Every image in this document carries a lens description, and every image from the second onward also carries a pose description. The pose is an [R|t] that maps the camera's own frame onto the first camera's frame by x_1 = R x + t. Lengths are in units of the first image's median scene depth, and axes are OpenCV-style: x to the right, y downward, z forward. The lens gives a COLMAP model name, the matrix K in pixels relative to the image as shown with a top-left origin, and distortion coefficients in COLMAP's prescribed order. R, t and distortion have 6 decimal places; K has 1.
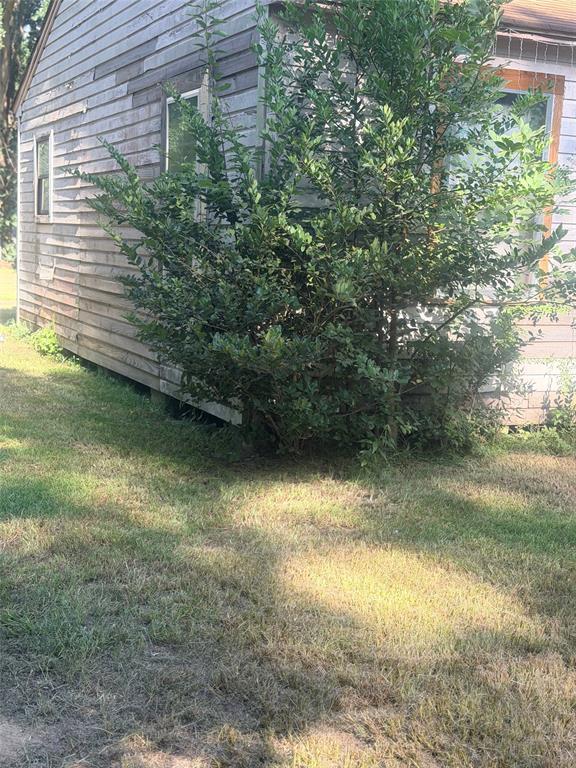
lens RADIAL K [[1053.4, 0, 288.9], [0, 1053.4, 384.9], [0, 0, 1]] dist [0.109689, 0.000000]
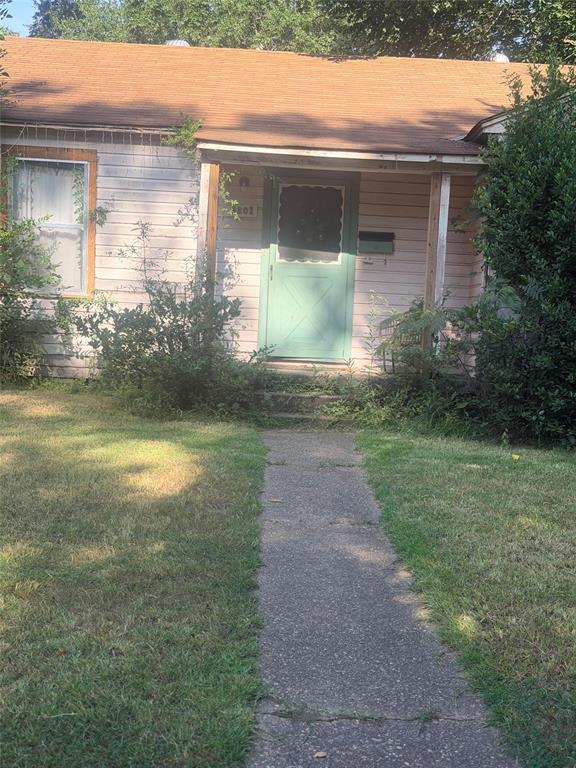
lens RADIAL K [[1053.4, 0, 289.6], [0, 1053.4, 379.5], [0, 0, 1]] dist [0.109689, 0.000000]
pose [[0.917673, -0.004272, -0.397314, 1.106385], [-0.056761, 0.988277, -0.141727, 0.237582], [0.393261, 0.152611, 0.906673, -0.229187]]
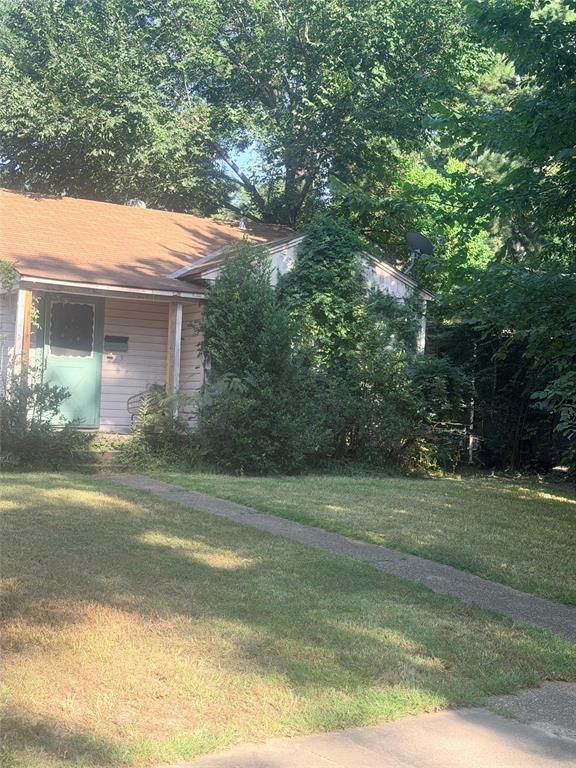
lens RADIAL K [[1053.4, 0, 285.8], [0, 1053.4, 382.6], [0, 0, 1]] dist [0.109689, 0.000000]
pose [[0.993187, -0.033040, 0.111752, 0.719032], [0.054318, 0.979674, -0.193102, 0.340027], [-0.103100, 0.197857, 0.974794, -0.980664]]
